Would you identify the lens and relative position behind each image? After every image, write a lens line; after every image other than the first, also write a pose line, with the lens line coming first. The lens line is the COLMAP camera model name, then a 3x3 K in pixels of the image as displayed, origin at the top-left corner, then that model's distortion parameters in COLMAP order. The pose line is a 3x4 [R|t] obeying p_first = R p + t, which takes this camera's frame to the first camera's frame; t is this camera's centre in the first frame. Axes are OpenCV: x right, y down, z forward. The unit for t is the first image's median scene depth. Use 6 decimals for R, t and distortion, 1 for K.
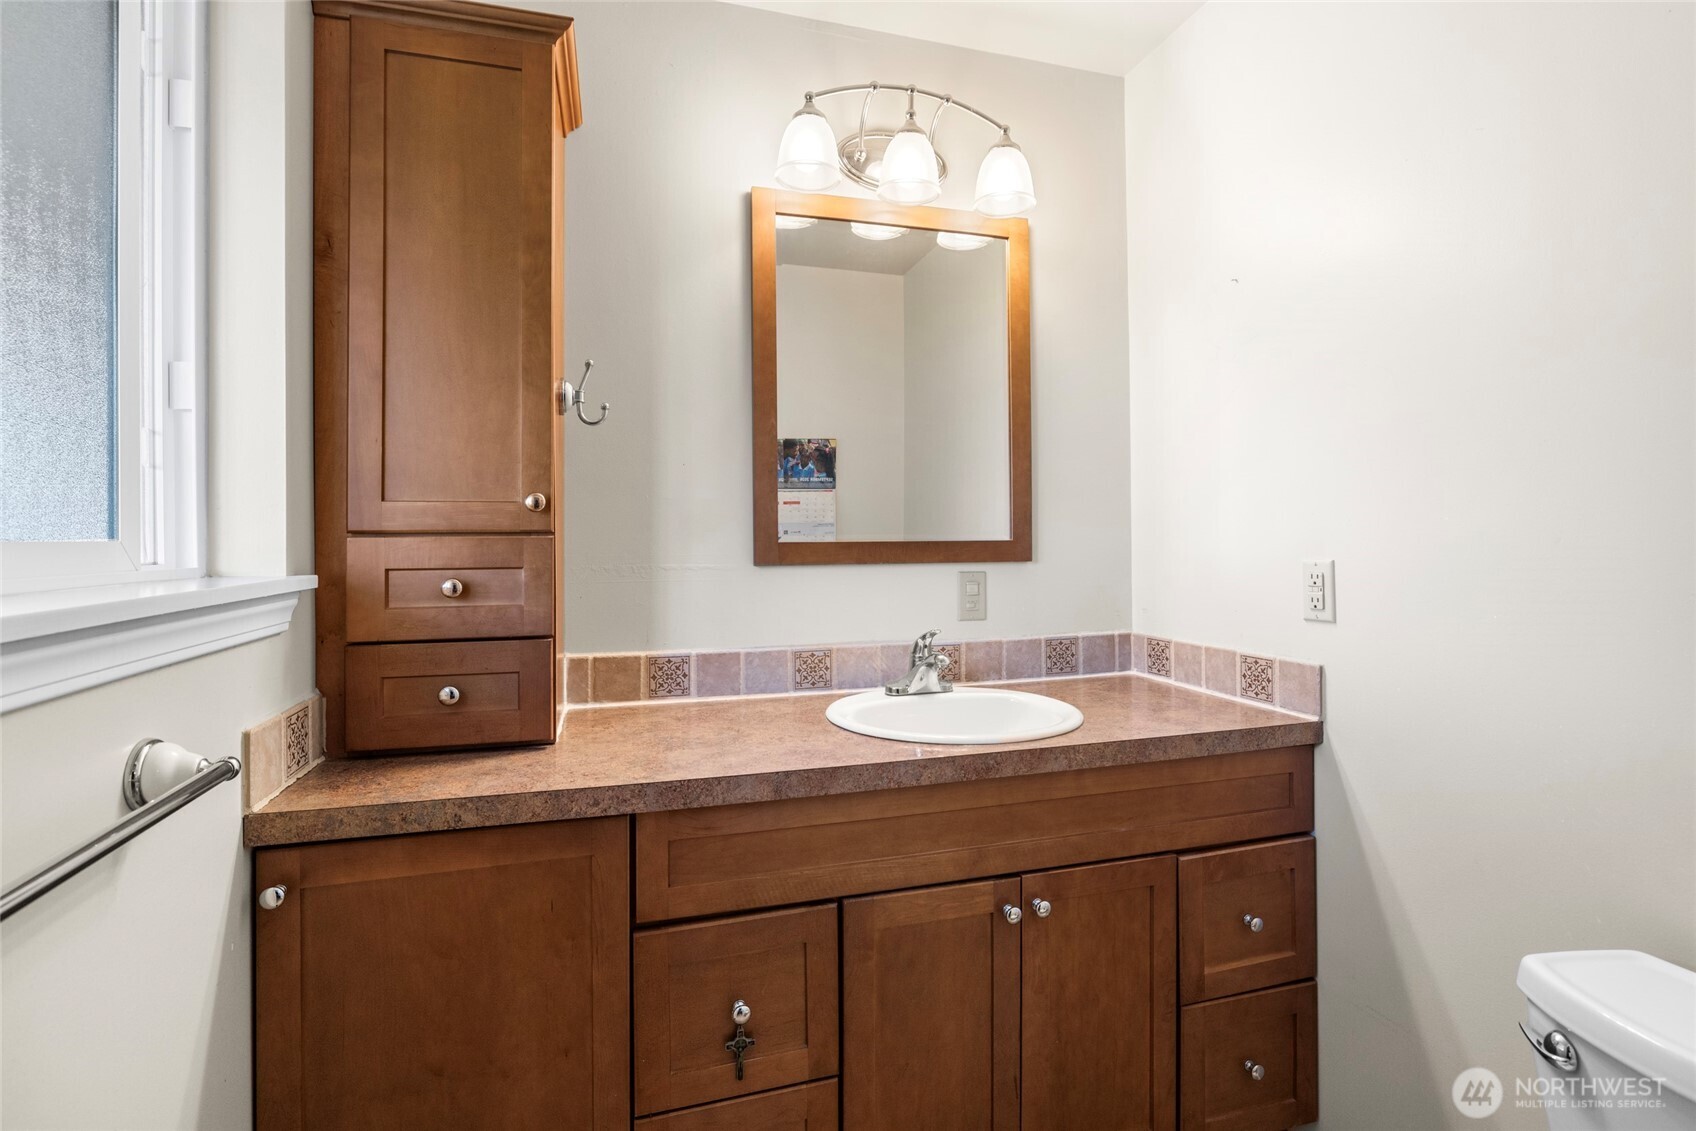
lens RADIAL K [[824.7, 0, 848.0], [0, 824.7, 565.5], [0, 0, 1]] dist [-0.017820, 0.017257]
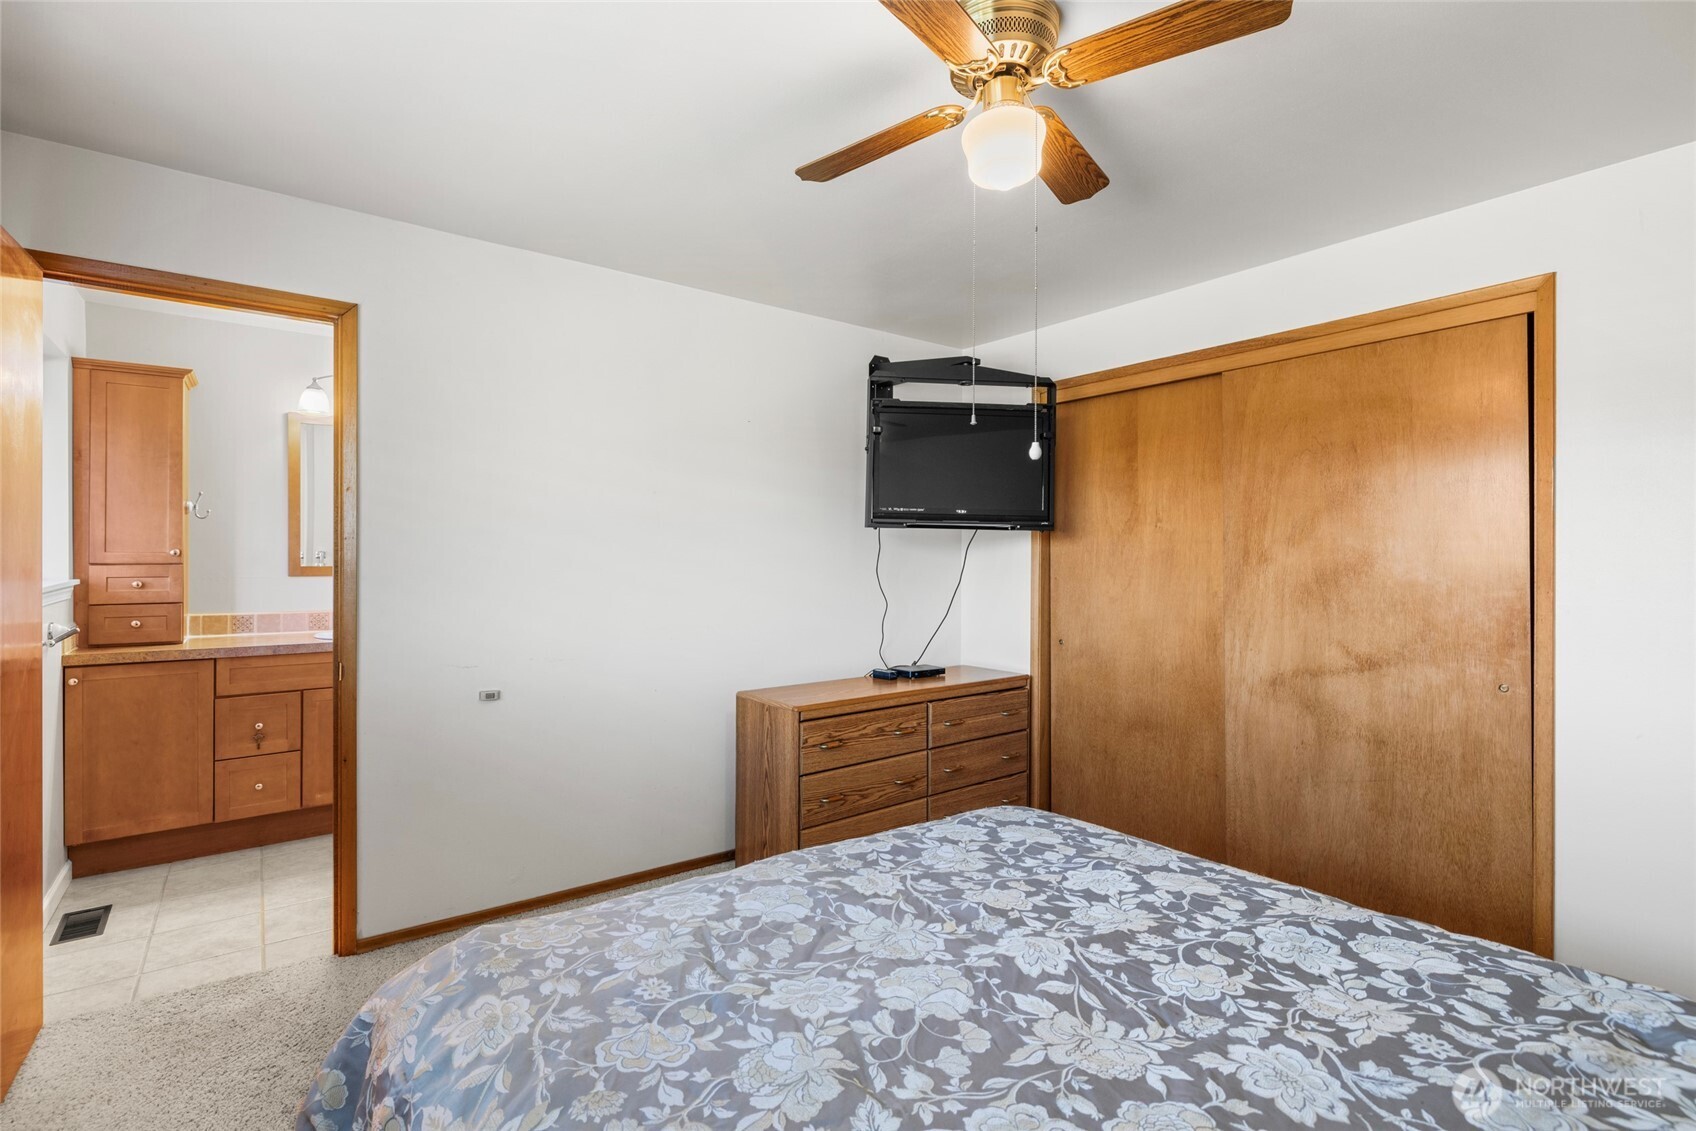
lens RADIAL K [[824.7, 0, 848.0], [0, 824.7, 565.5], [0, 0, 1]] dist [-0.017820, 0.017257]
pose [[0.941095, -0.000220, 0.338142, 0.809141], [0.005746, 0.999866, -0.015342, 0.019920], [-0.338094, 0.016381, 0.940970, -2.344495]]
